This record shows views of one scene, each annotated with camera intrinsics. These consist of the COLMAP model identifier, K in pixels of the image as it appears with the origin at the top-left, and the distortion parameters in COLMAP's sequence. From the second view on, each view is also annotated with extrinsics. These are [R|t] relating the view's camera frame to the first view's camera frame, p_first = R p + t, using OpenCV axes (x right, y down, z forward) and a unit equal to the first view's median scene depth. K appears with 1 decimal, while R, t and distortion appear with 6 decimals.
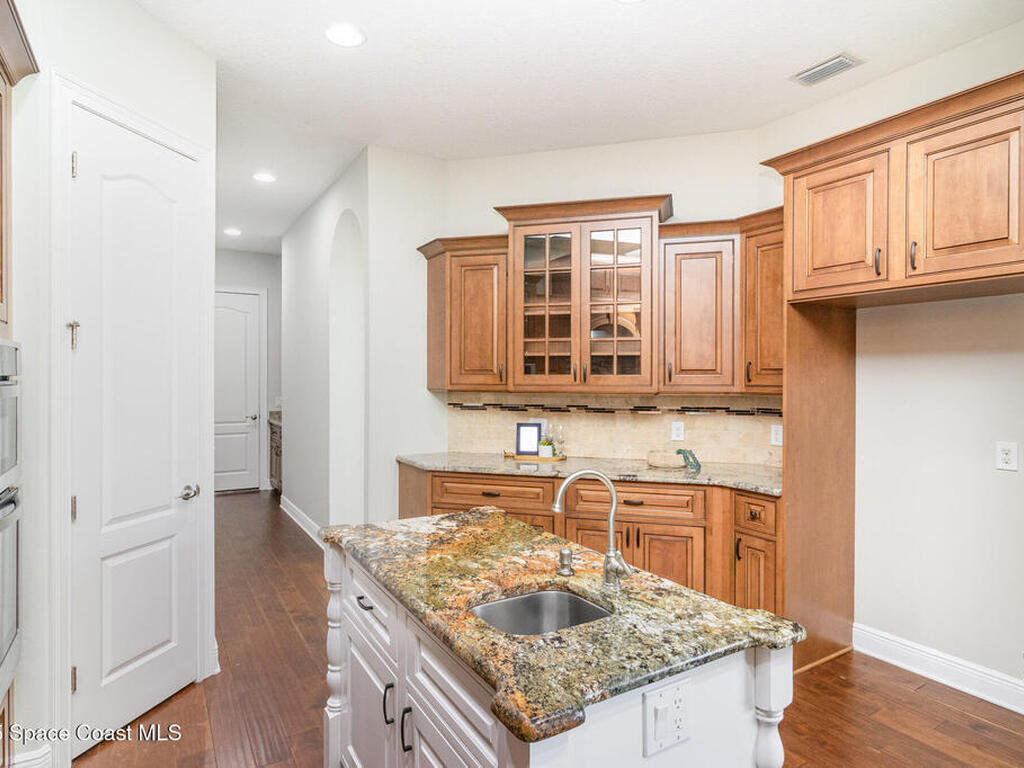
lens RADIAL K [[590.4, 0, 508.1], [0, 590.4, 379.5], [0, 0, 1]] dist [-0.003249, -0.000656]
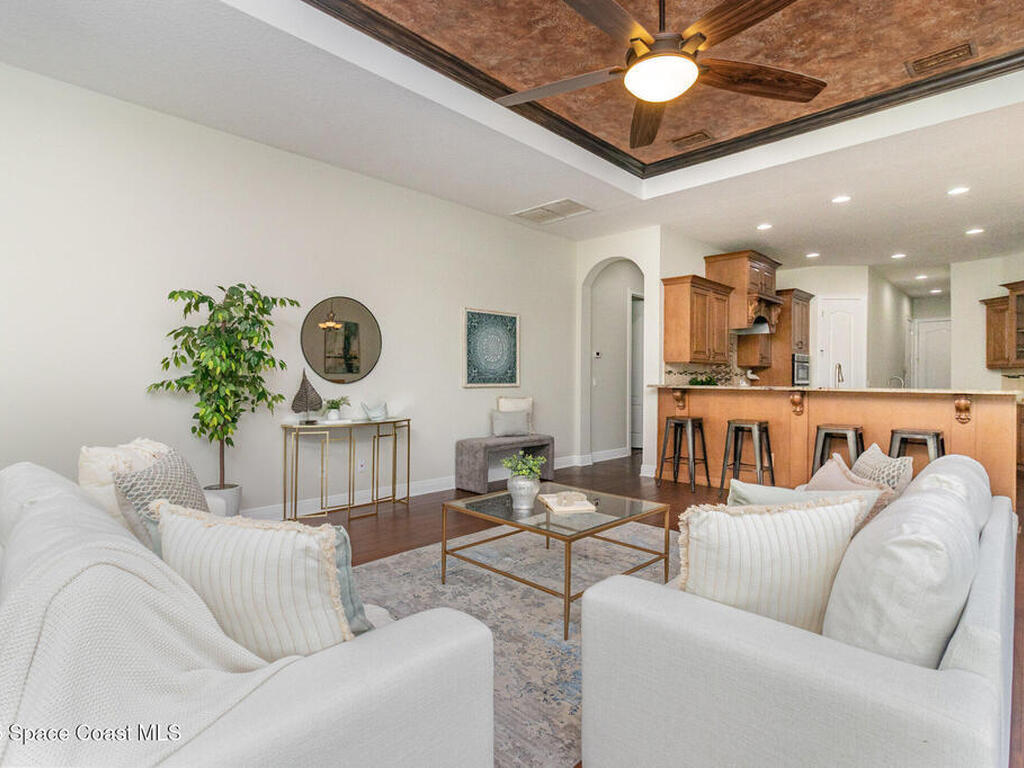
lens RADIAL K [[529.4, 0, 506.0], [0, 529.4, 380.1], [0, 0, 1]] dist [-0.001137, 0.001484]
pose [[0.246379, 0.001572, -0.969172, 2.784801], [-0.009044, 0.999959, -0.000677, 0.165702], [0.969131, 0.008932, 0.246383, -2.486920]]
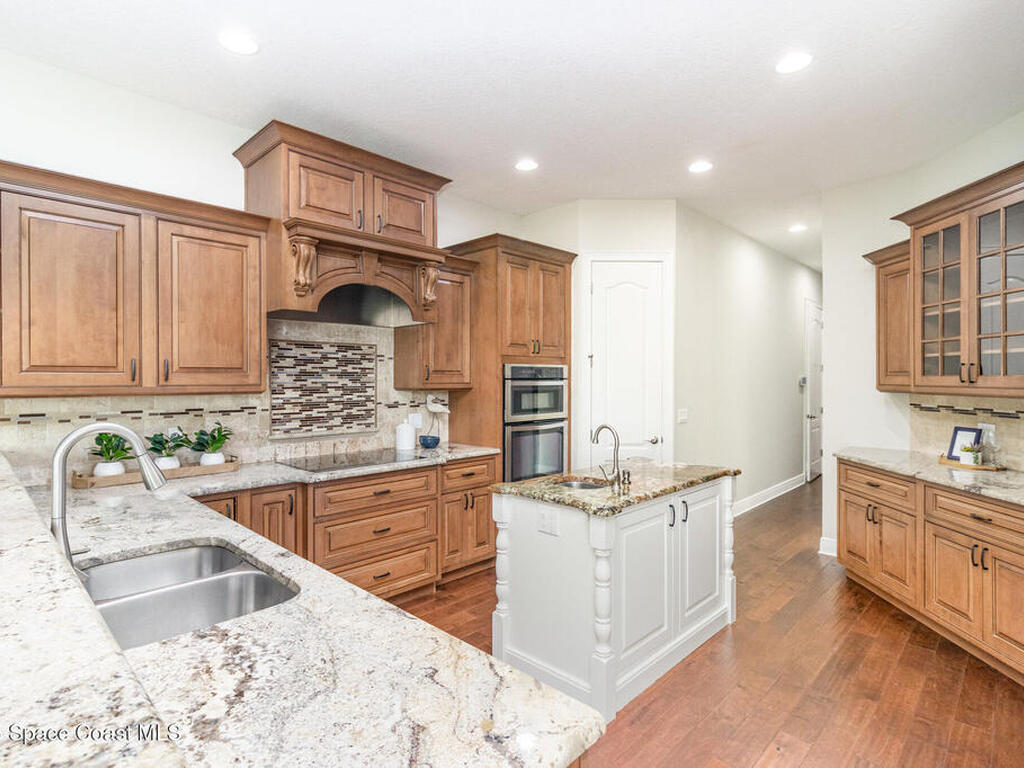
lens RADIAL K [[529.4, 0, 506.0], [0, 529.4, 380.1], [0, 0, 1]] dist [-0.001137, 0.001484]
pose [[0.250622, 0.001226, -0.968084, 1.374588], [-0.004059, 0.999992, 0.000216, 0.003176], [0.968077, 0.003875, 0.250625, 0.175074]]
